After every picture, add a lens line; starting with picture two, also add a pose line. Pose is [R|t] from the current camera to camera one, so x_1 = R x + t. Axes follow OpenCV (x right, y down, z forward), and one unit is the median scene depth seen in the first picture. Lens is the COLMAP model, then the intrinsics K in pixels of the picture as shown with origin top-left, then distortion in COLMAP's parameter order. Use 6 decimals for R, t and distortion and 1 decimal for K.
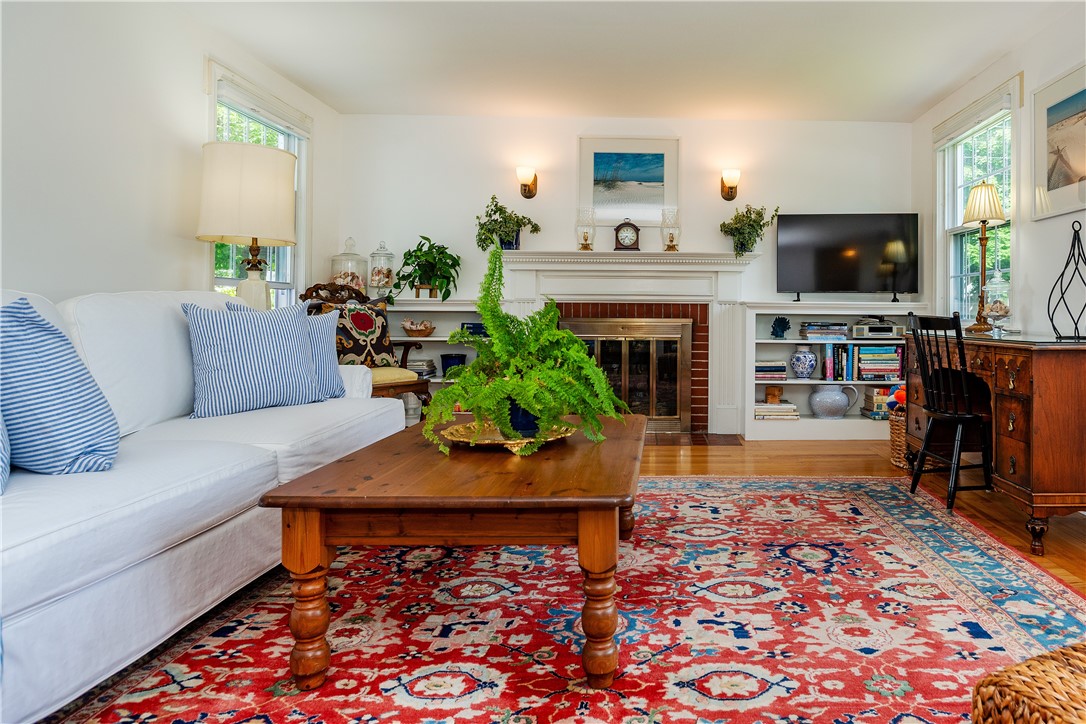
lens RADIAL K [[696.9, 0, 673.0], [0, 696.9, 308.0], [0, 0, 1]] dist [-0.004305, 0.001376]
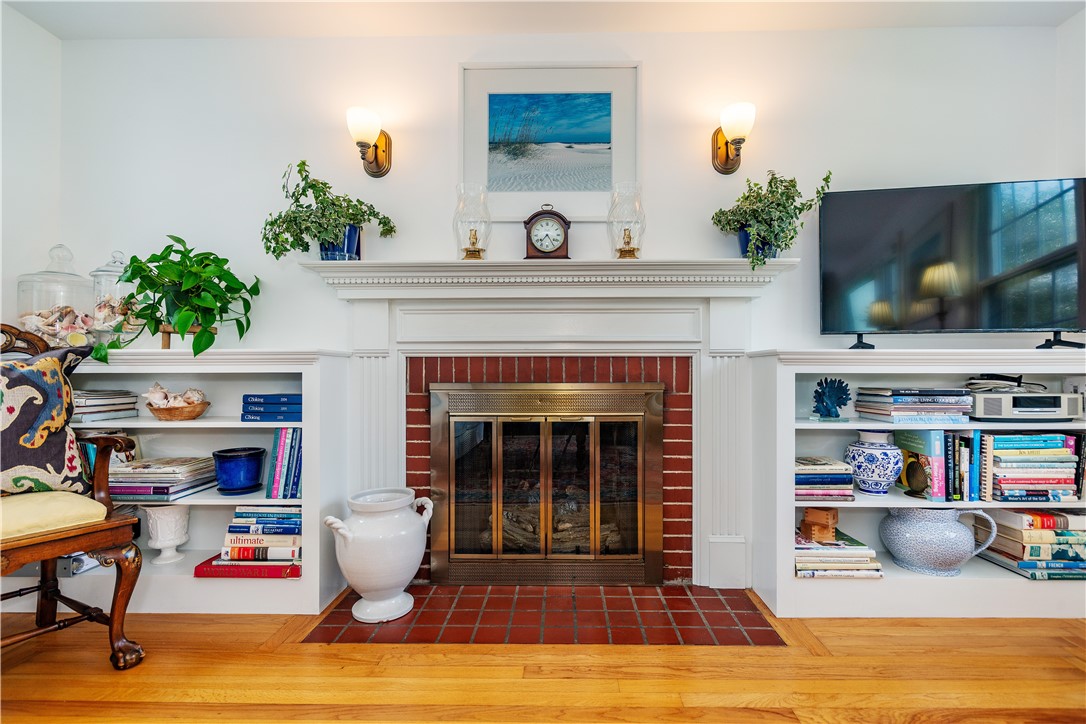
lens RADIAL K [[503.0, 0, 560.9], [0, 503.0, 376.5], [0, 0, 1]] dist [-0.000713, 0.000089]
pose [[0.998614, -0.006934, -0.052180, -0.035649], [0.007380, 0.999938, 0.008363, 0.006158], [0.052119, -0.008737, 0.998603, 0.615616]]
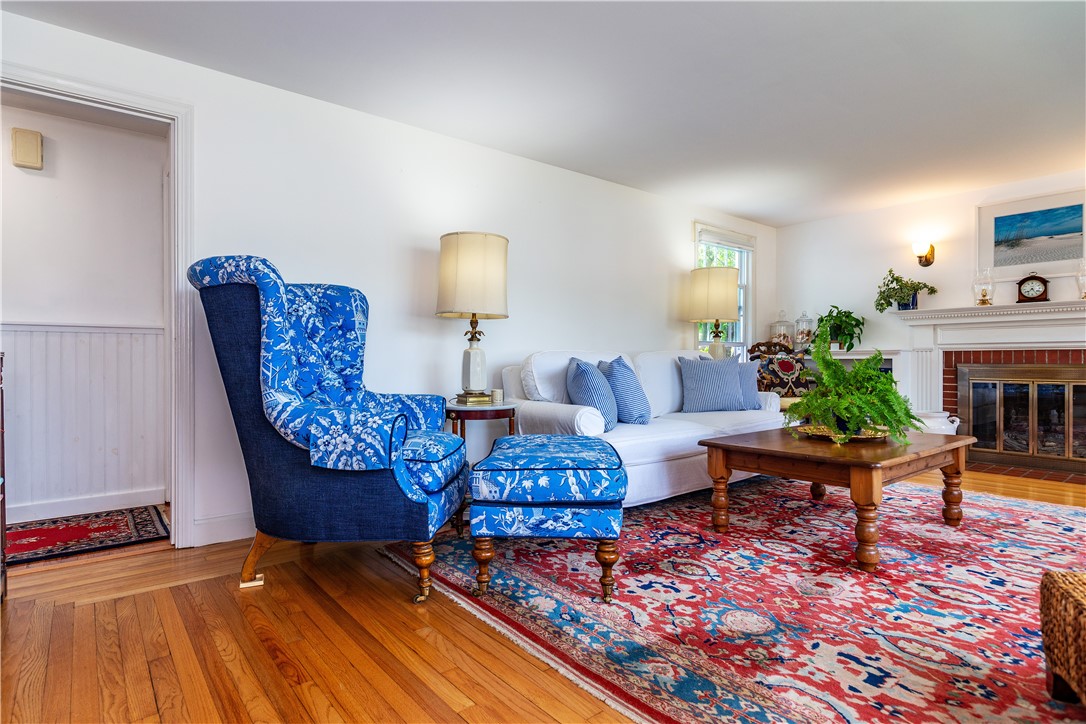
lens RADIAL K [[558.4, 0, 513.8], [0, 558.4, 362.2], [0, 0, 1]] dist [0.003084, 0.000754]
pose [[0.590826, -0.004966, -0.806784, 0.165257], [0.011985, 0.999925, 0.002622, -0.000183], [0.806710, -0.011219, 0.590841, -0.177977]]
